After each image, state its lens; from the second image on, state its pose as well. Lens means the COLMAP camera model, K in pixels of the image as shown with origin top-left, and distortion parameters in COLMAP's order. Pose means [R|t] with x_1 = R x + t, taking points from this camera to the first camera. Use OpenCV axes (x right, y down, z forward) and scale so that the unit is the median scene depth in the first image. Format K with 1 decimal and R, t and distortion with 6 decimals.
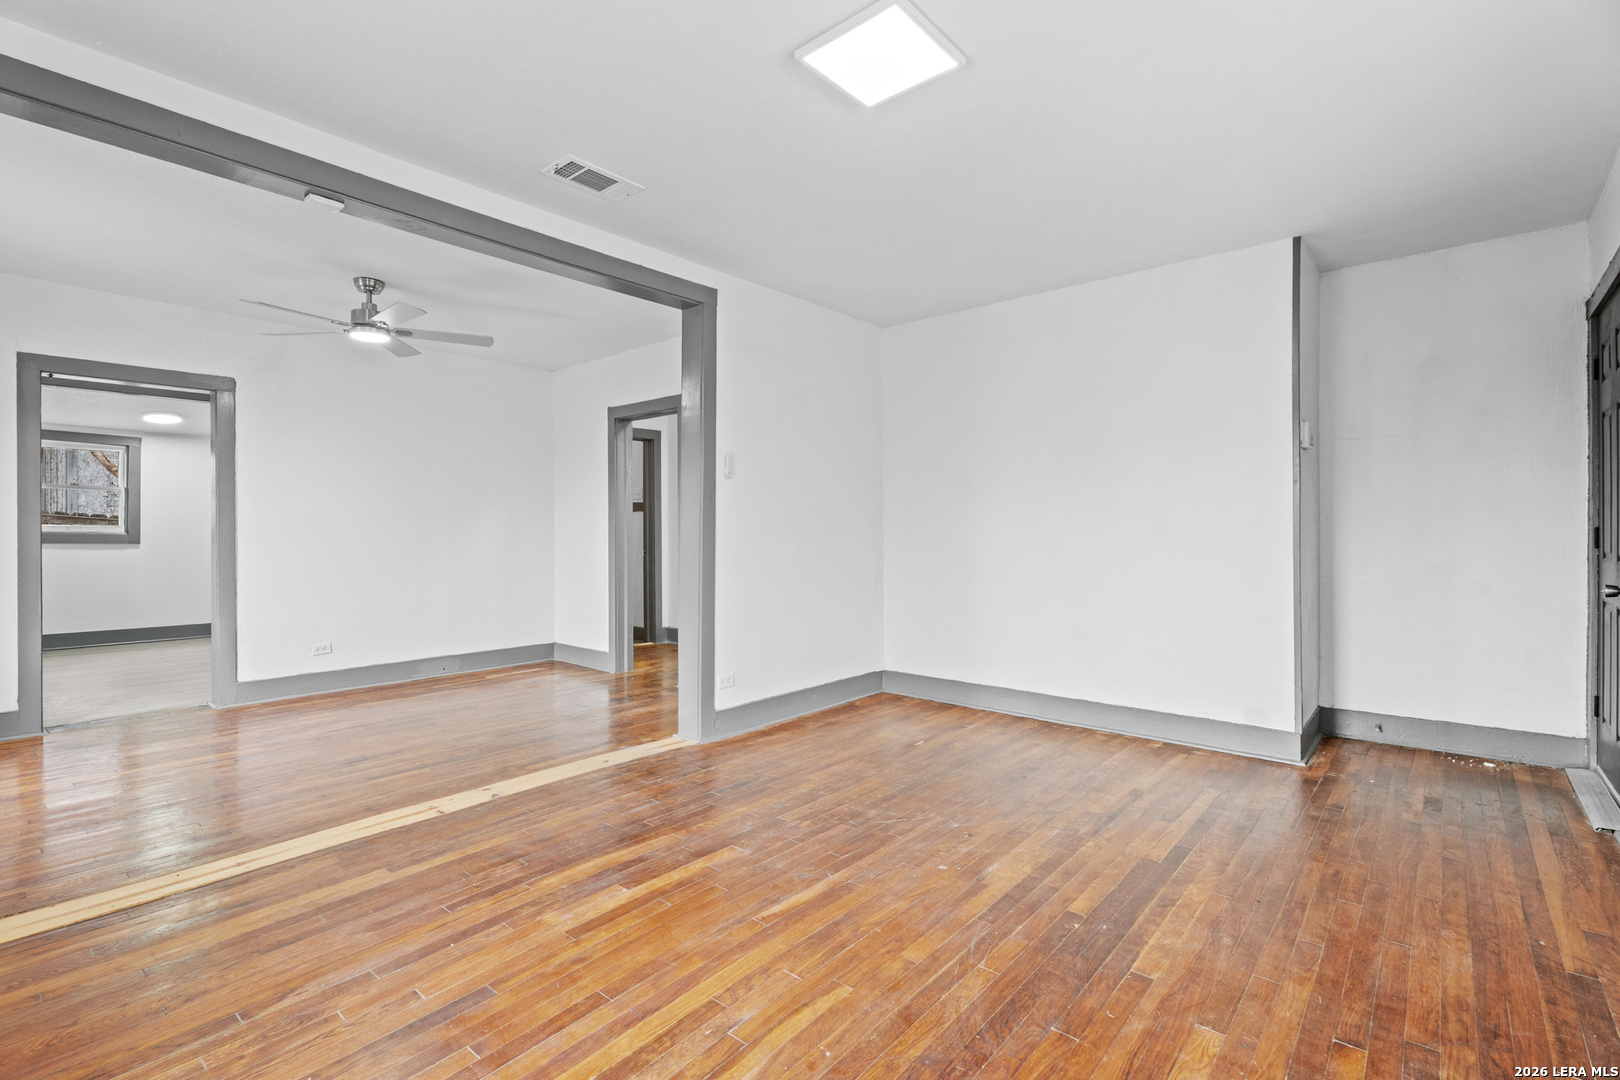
lens RADIAL K [[738.6, 0, 800.9], [0, 738.6, 535.4], [0, 0, 1]] dist [0.000783, 0.000411]
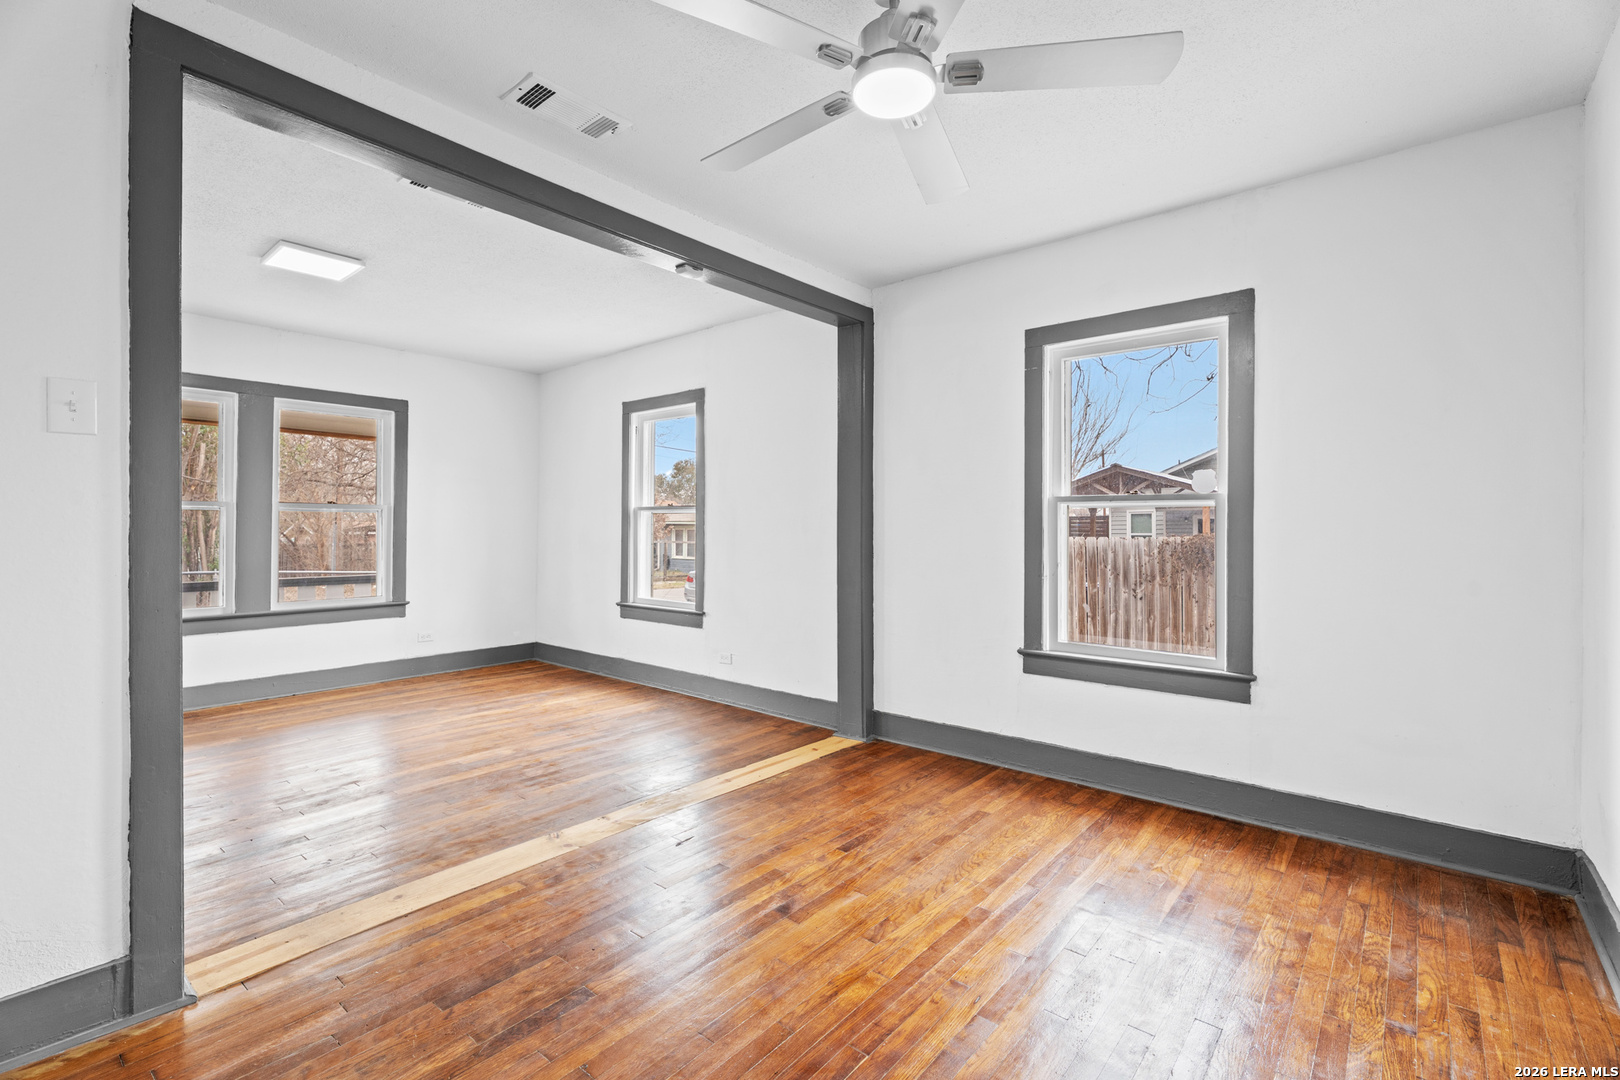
lens RADIAL K [[728.6, 0, 793.4], [0, 728.6, 523.7], [0, 0, 1]] dist [-0.002856, -0.000273]
pose [[-0.999984, 0.000502, -0.005554, -0.745938], [0.000527, 0.999990, -0.004453, -0.026448], [0.005552, -0.004456, -0.999975, 2.021143]]
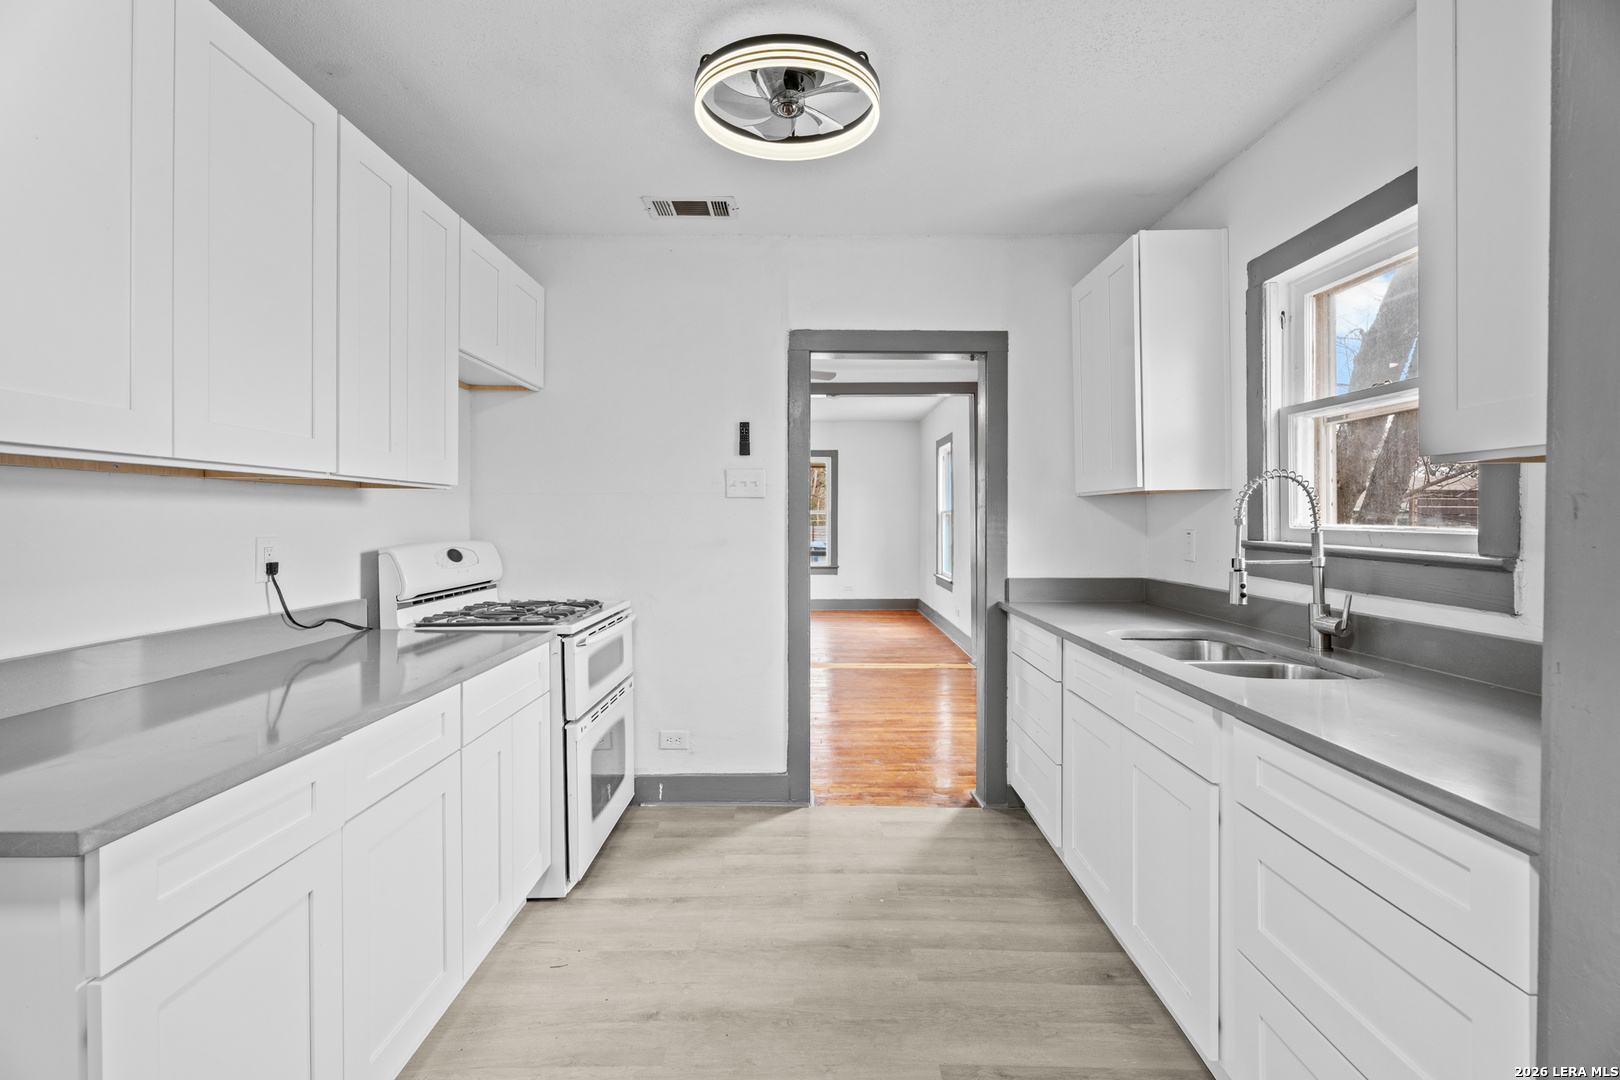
lens RADIAL K [[724.5, 0, 806.7], [0, 724.5, 519.9], [0, 0, 1]] dist [0.000092, 0.000019]
pose [[-0.659078, -0.002977, 0.752068, -2.158494], [0.005489, 0.999946, 0.008768, -0.071828], [-0.752054, 0.009906, -0.659027, 2.393456]]
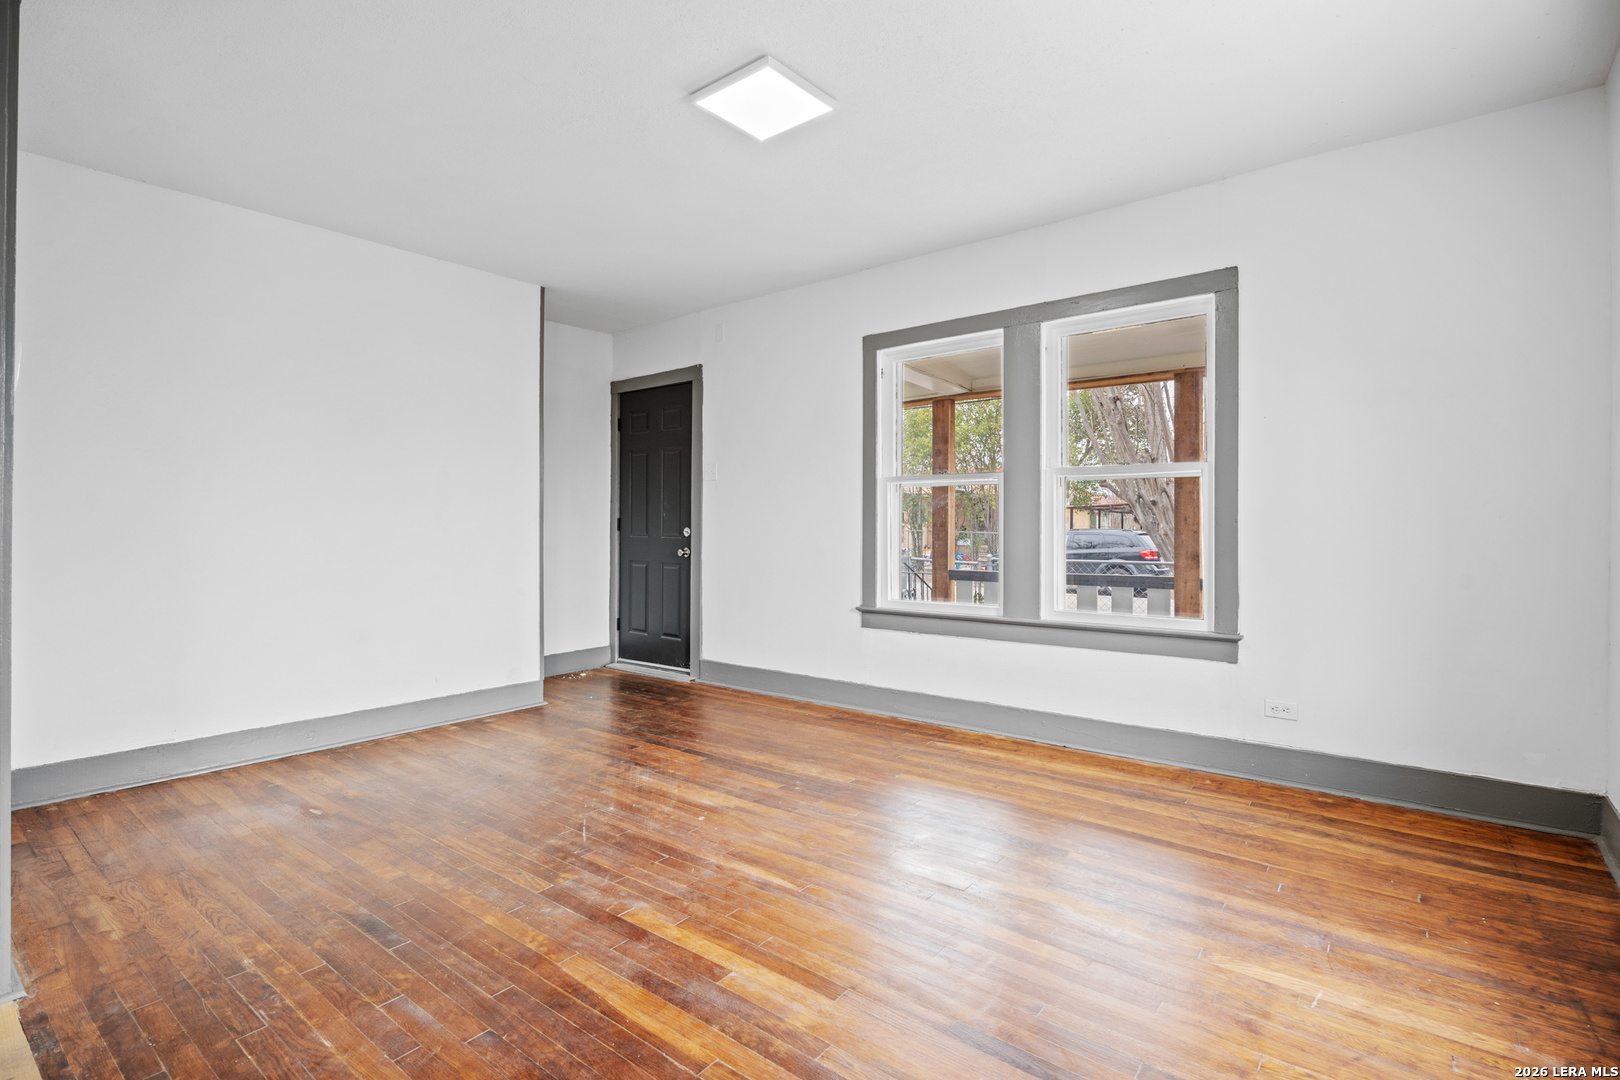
lens RADIAL K [[774.0, 0, 808.1], [0, 774.0, 527.4], [0, 0, 1]] dist [-0.022470, 0.010372]
pose [[-0.039953, -0.005835, 0.999185, -0.815558], [0.006835, 0.999958, 0.006112, 0.002893], [-0.999178, 0.007074, -0.039912, 0.737130]]
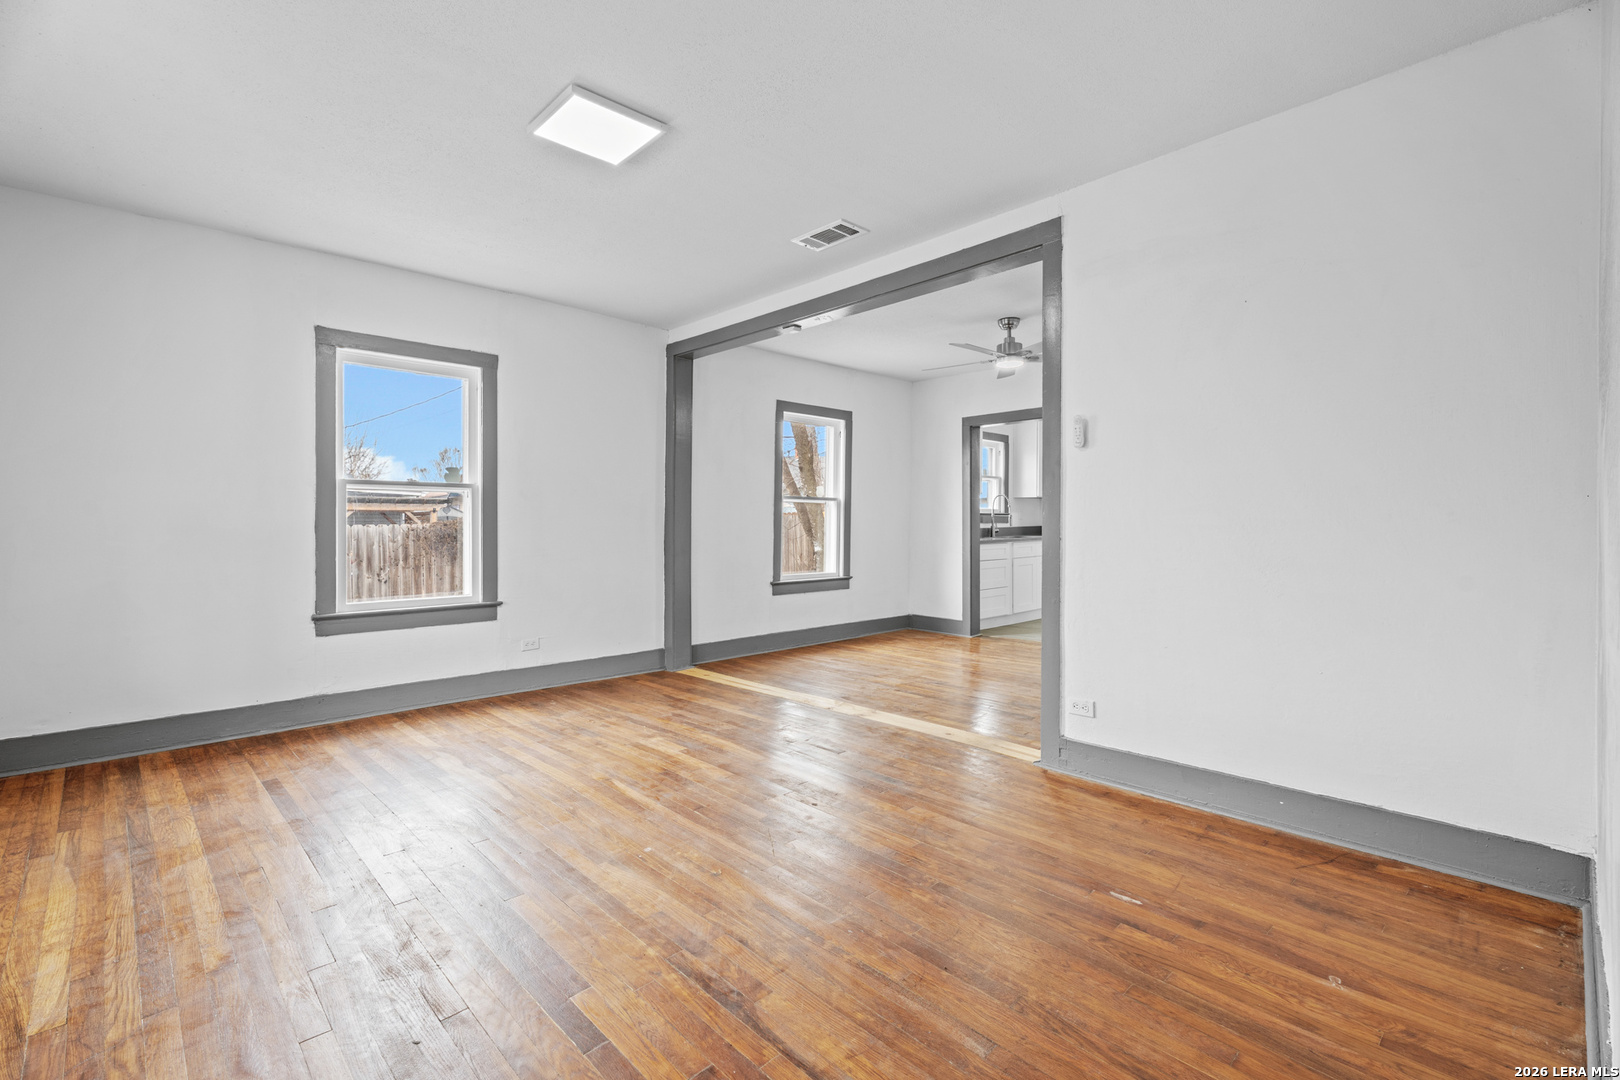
lens RADIAL K [[720.4, 0, 810.0], [0, 720.4, 540.0], [0, 0, 1]] dist [0.001072, 0.000126]
pose [[-0.085378, 0.026147, -0.996005, 0.958962], [-0.001888, 0.999650, 0.026405, -0.001598], [0.996347, 0.004135, -0.085299, 1.089469]]
